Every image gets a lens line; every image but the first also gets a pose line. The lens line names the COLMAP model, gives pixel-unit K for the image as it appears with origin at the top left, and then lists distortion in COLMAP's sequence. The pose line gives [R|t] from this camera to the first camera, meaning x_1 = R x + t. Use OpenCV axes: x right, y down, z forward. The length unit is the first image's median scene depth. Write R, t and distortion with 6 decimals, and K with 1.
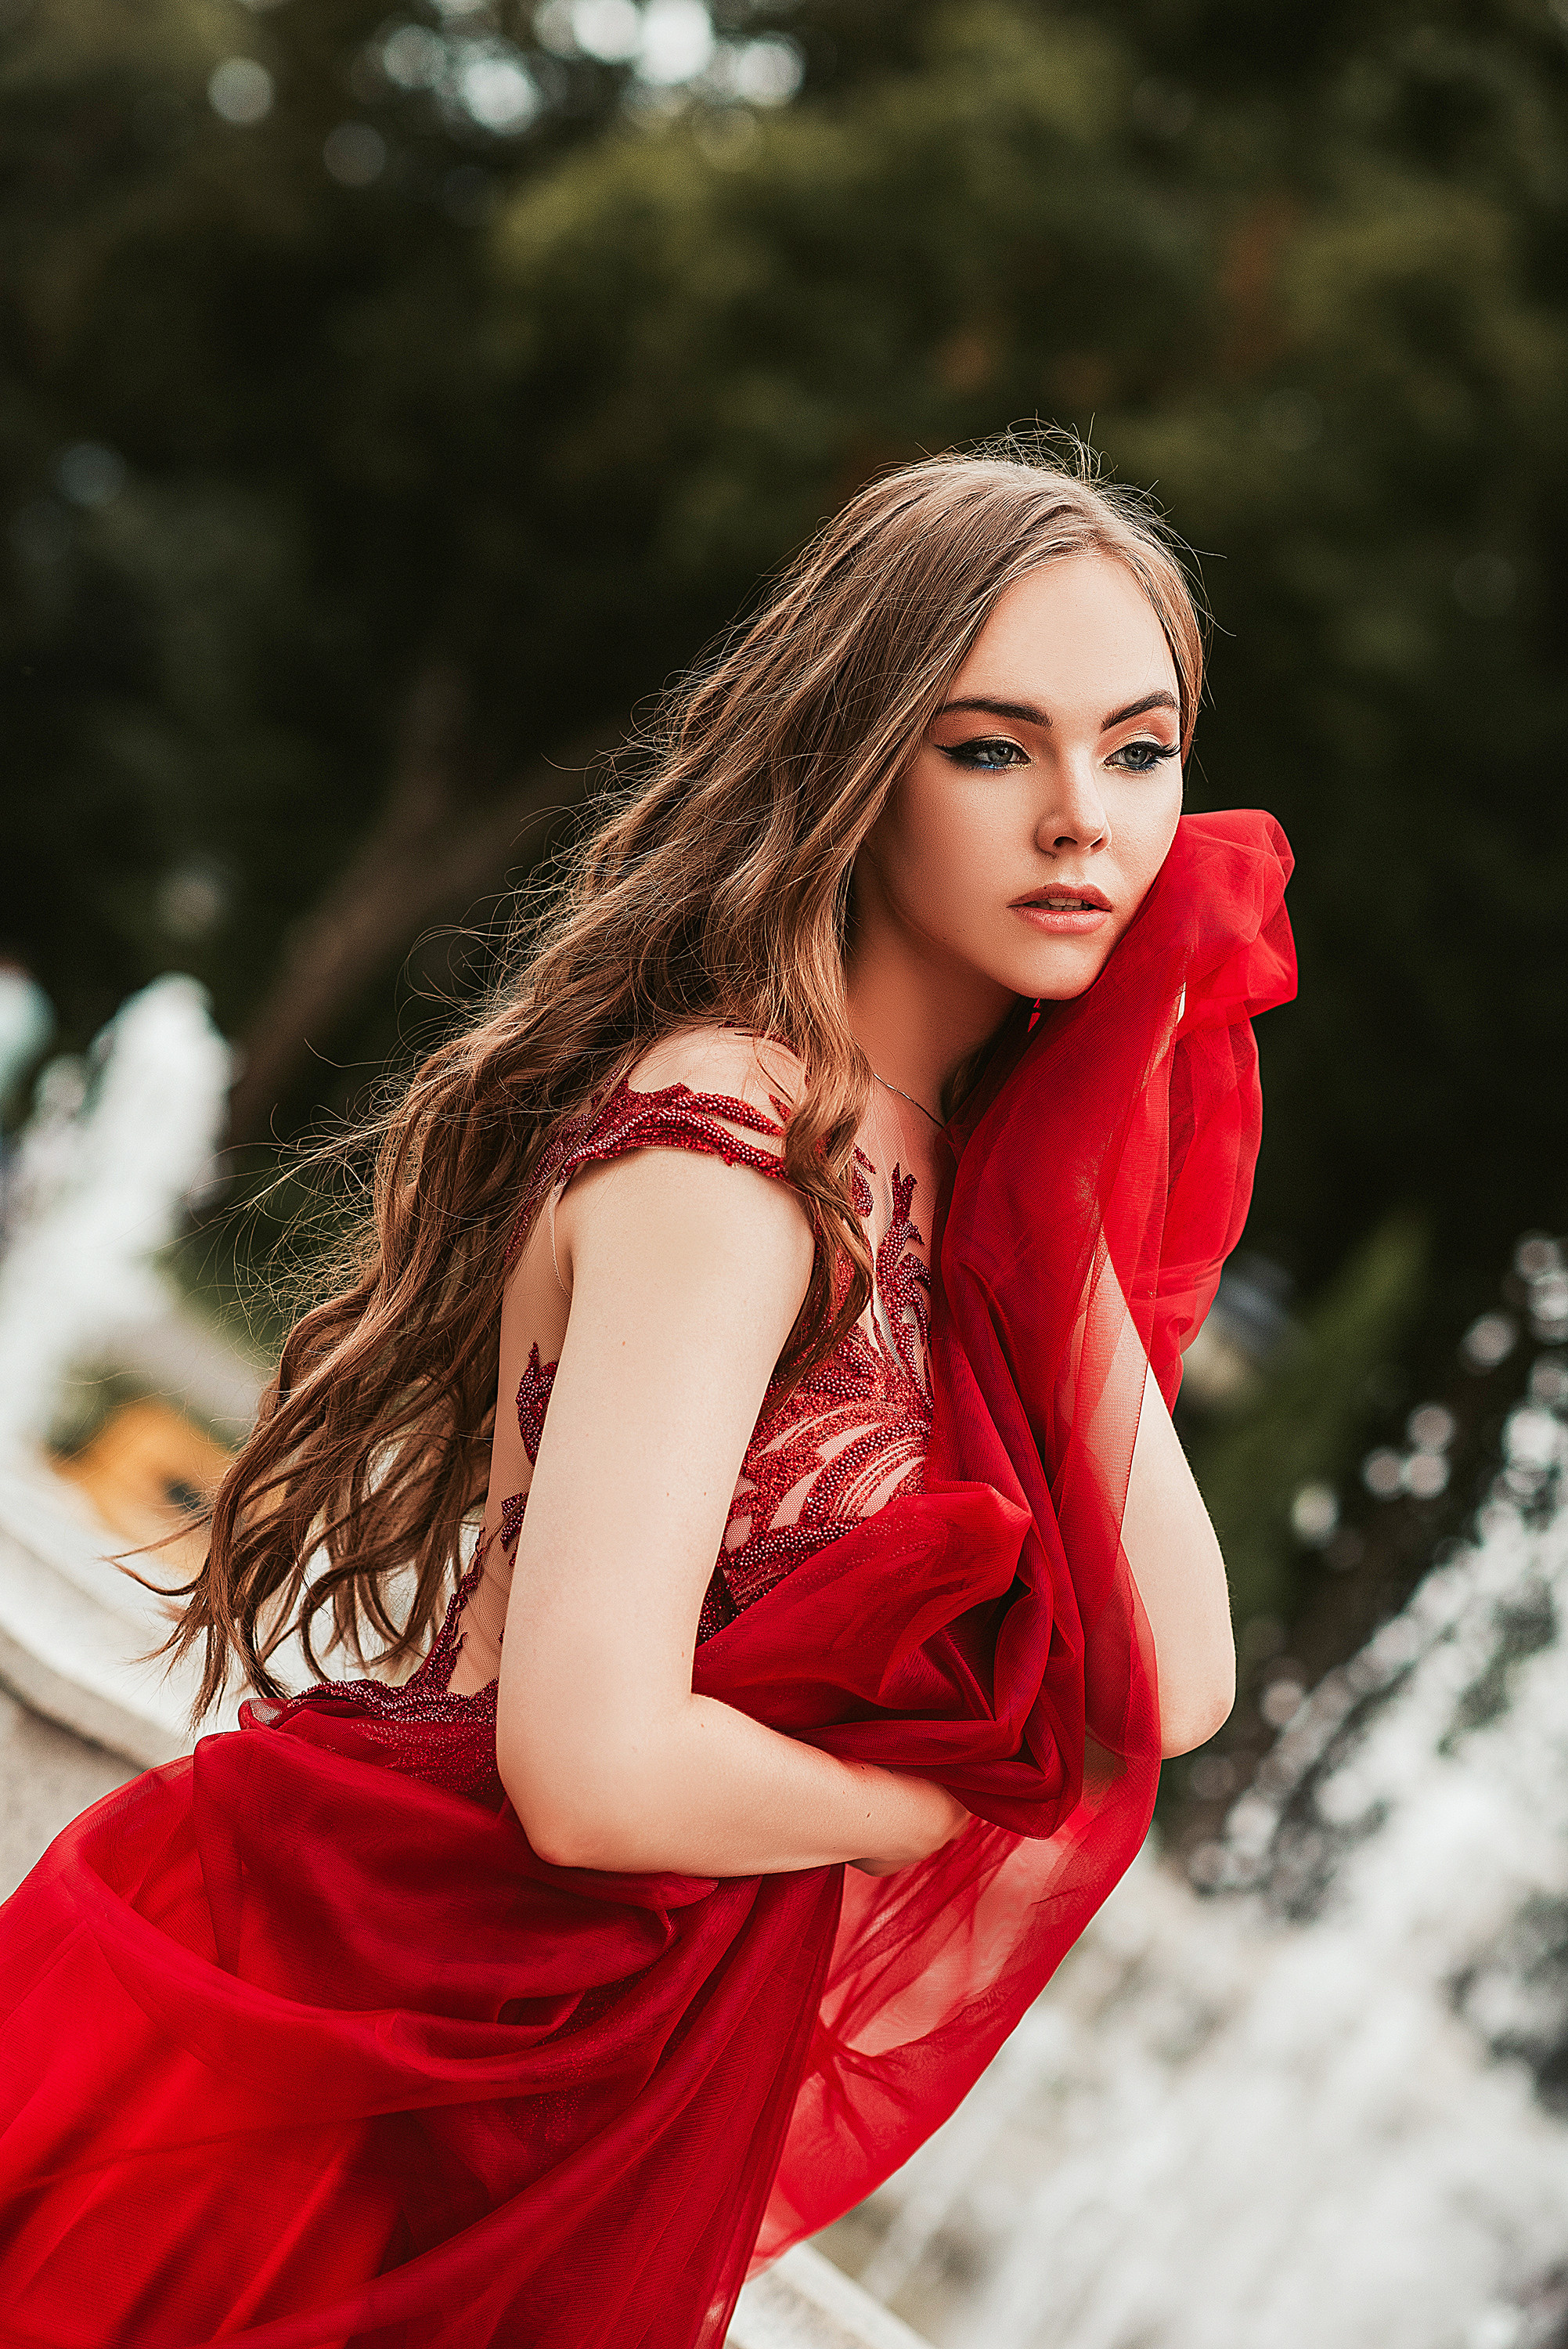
lens RADIAL K [[5665.5, 0, 784.0], [0, 5665.5, 1174.5], [0, 0, 1]] dist [-0.123232, -0.067625]
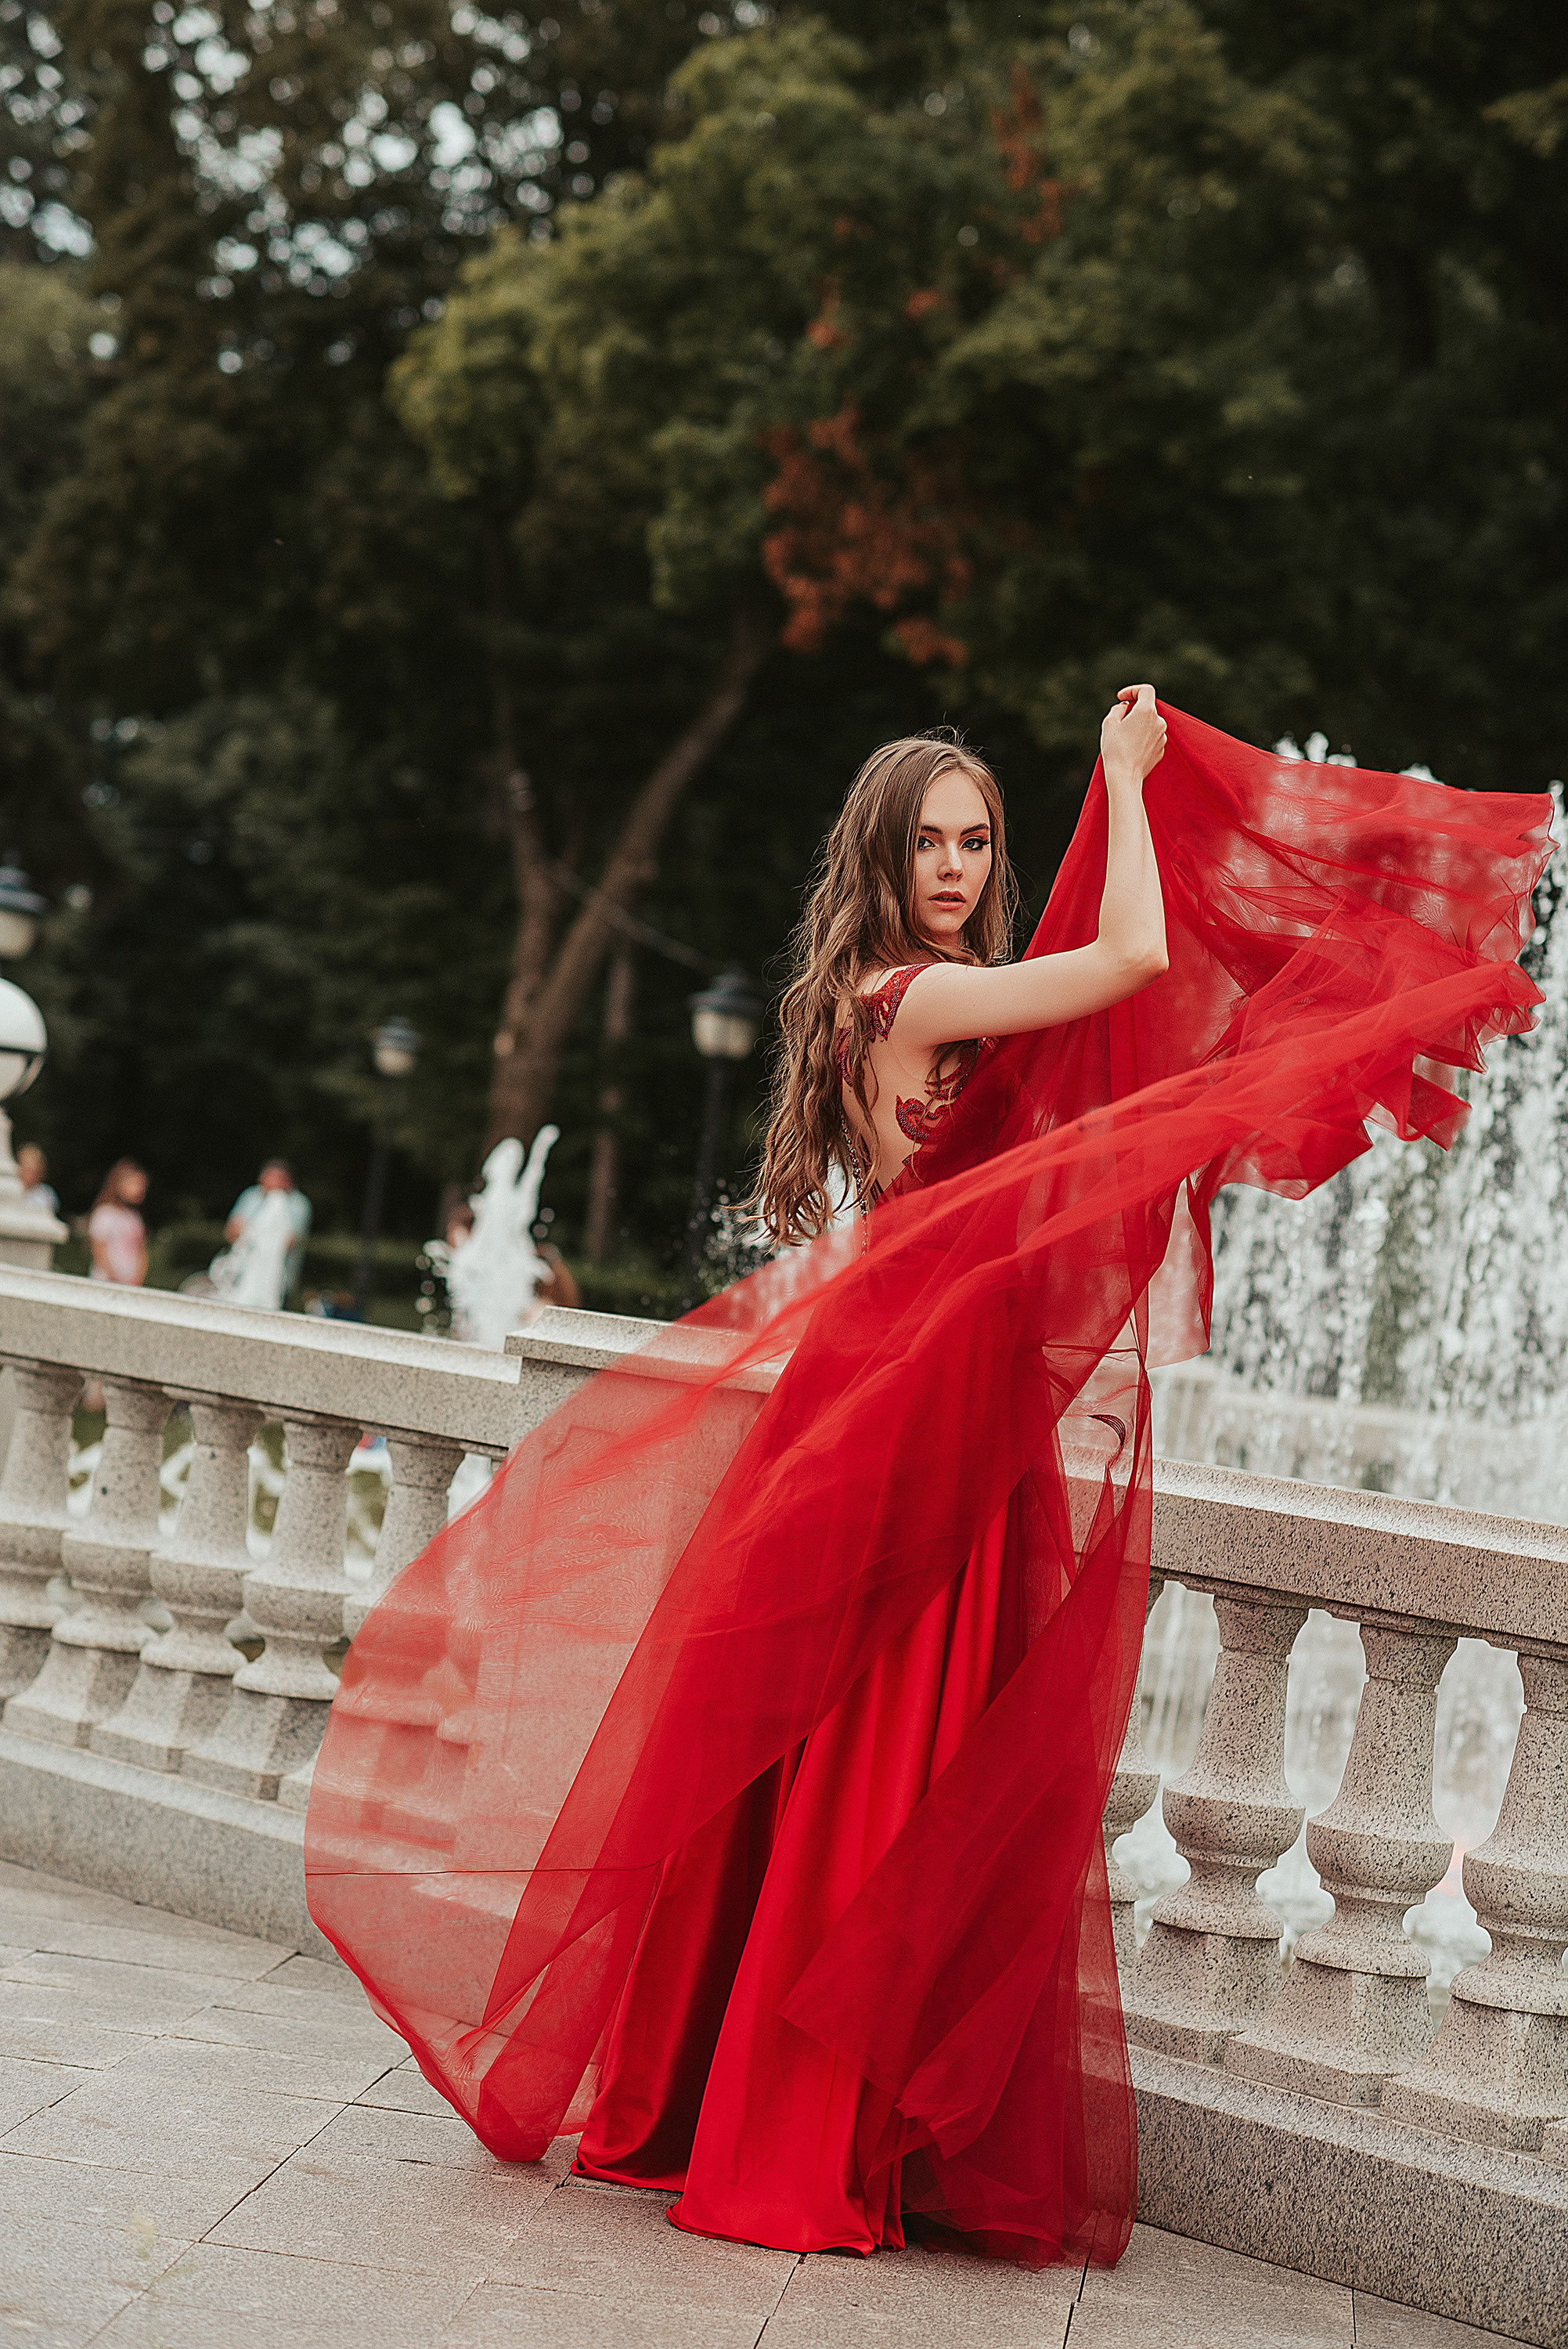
lens RADIAL K [[5665.5, 0, 784.0], [0, 5665.5, 1174.5], [0, 0, 1]] dist [-0.123232, -0.067625]
pose [[0.906694, -0.419866, -0.040243, -0.000424], [0.420280, 0.907392, 0.002041, 0.003068], [0.035659, -0.018764, 0.999188, -0.129487]]
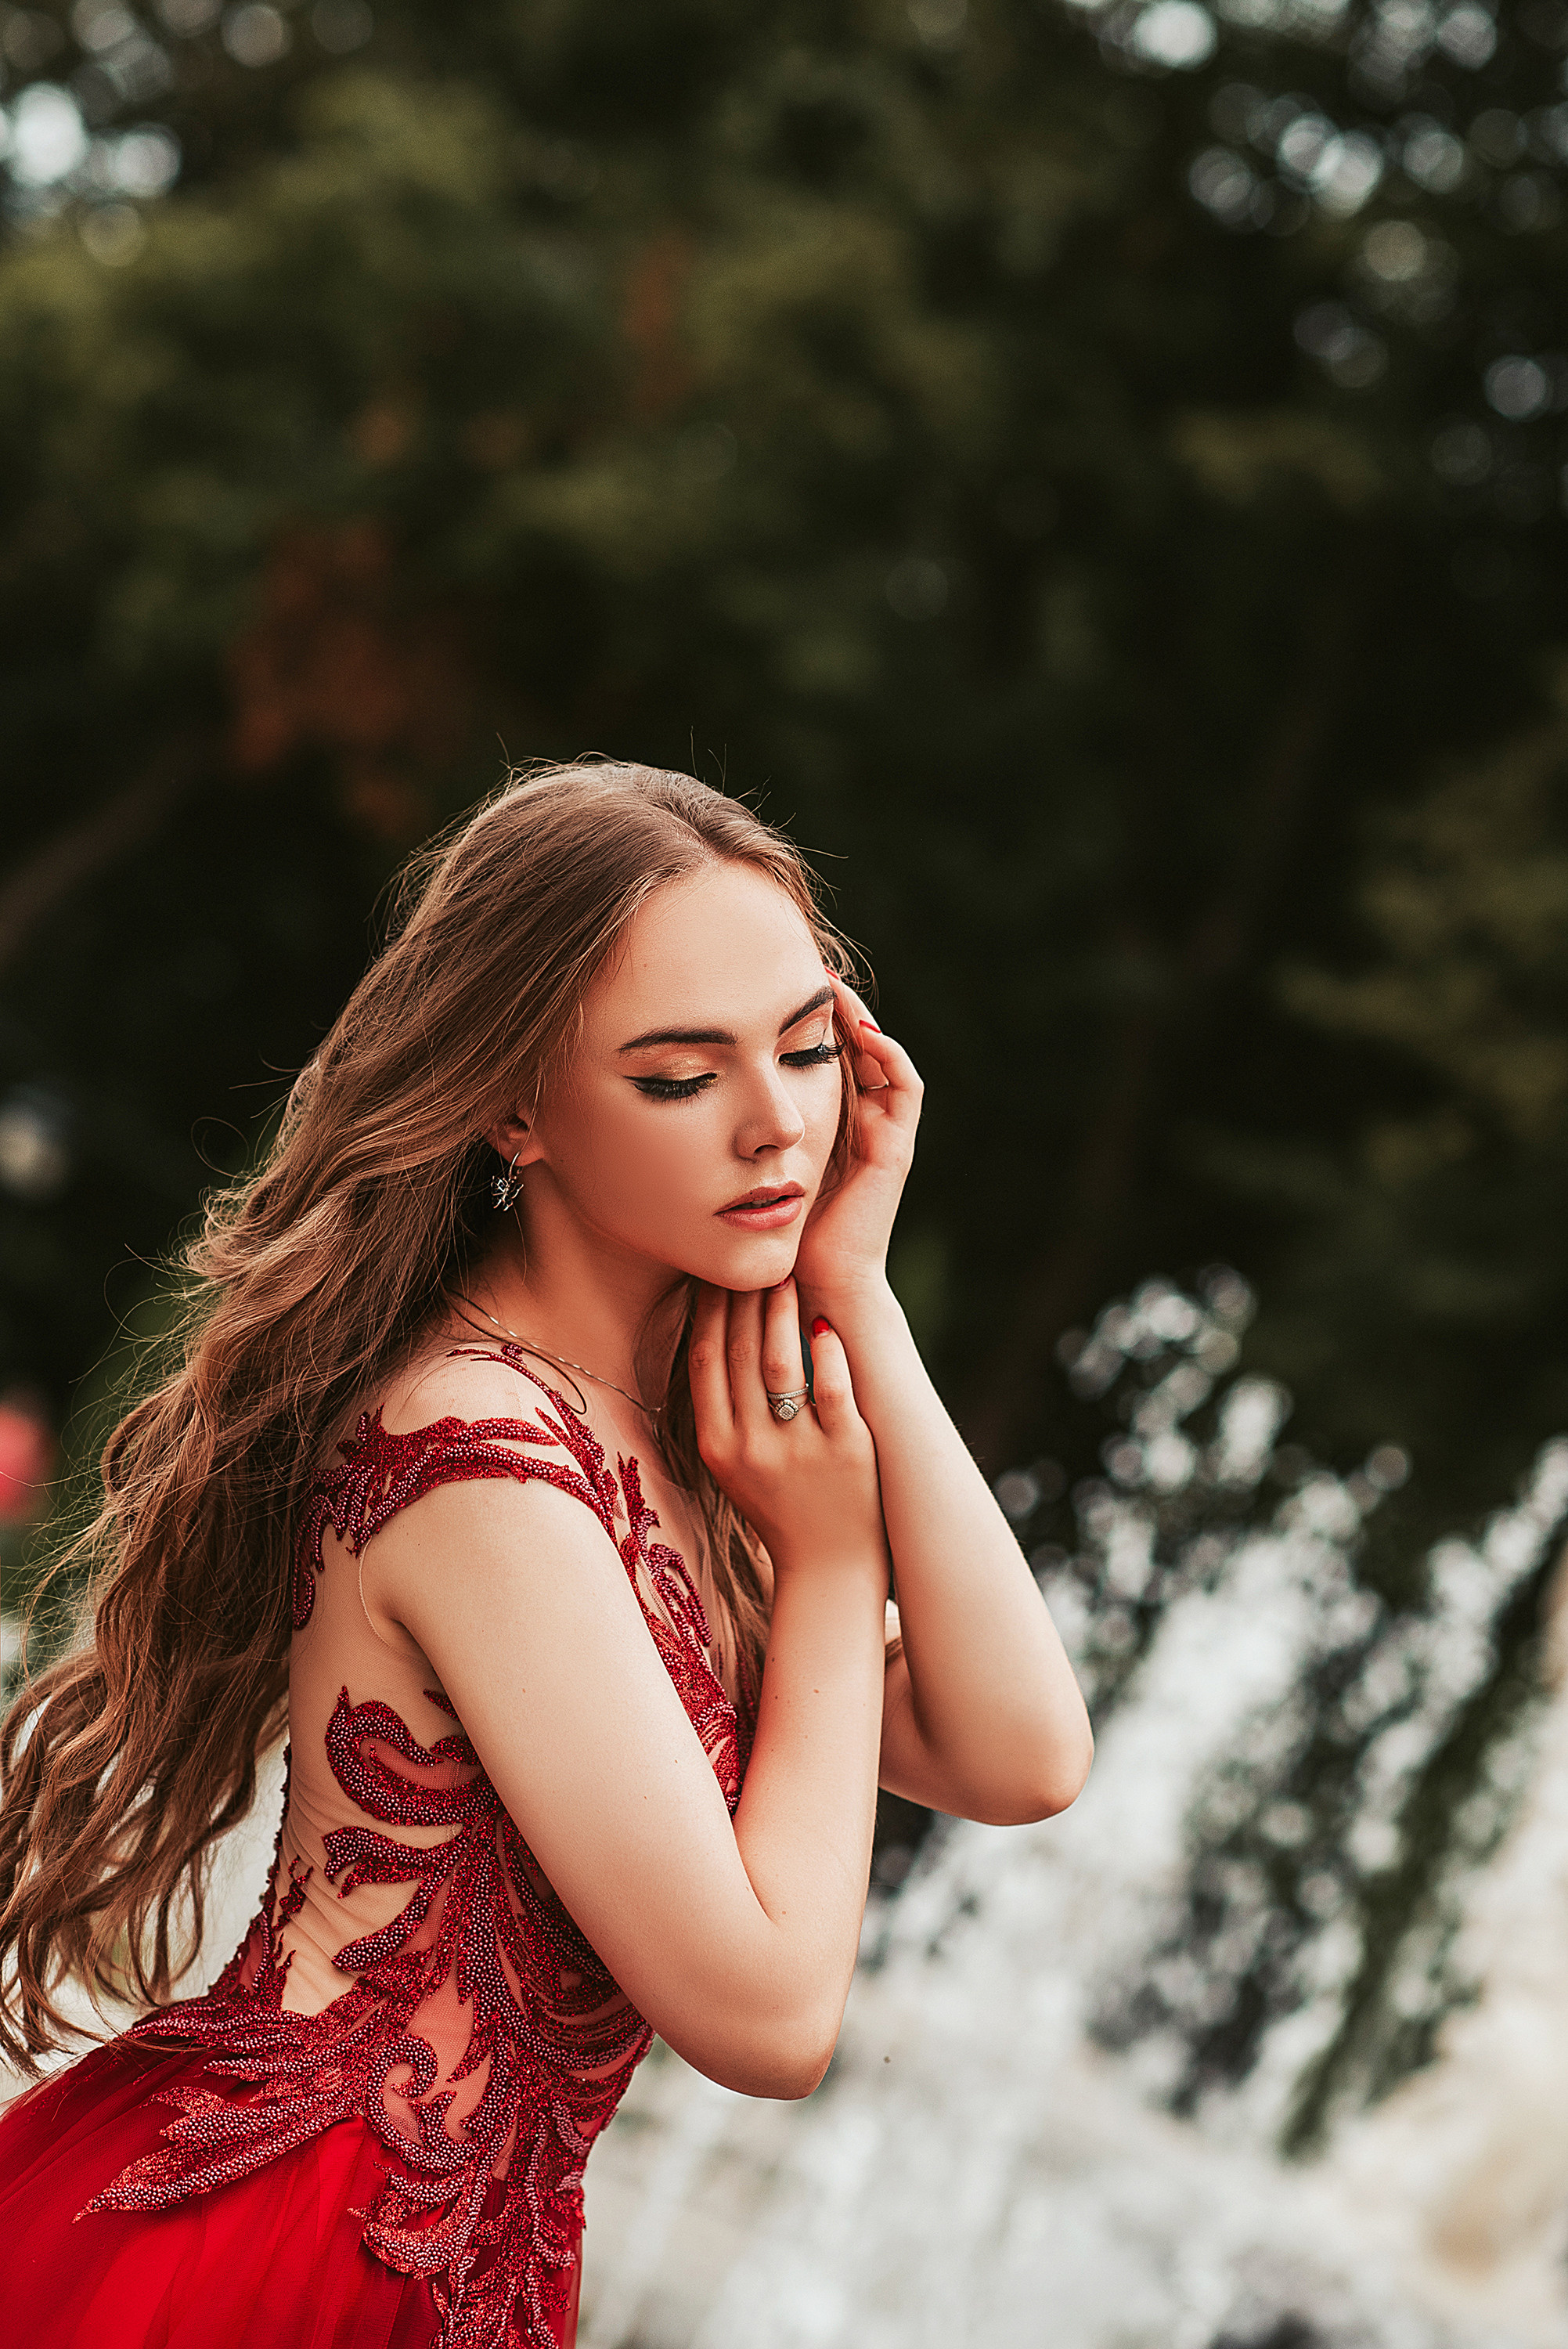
lens RADIAL K [[5665.5, 0, 784.0], [0, 5665.5, 1174.5], [0, 0, 1]] dist [-0.123232, -0.067625]
pose [[0.988645, -0.121407, 0.088556, -0.001821], [0.122131, 0.992510, -0.002781, -0.002185], [-0.087555, 0.013565, 0.996067, -0.002895]]
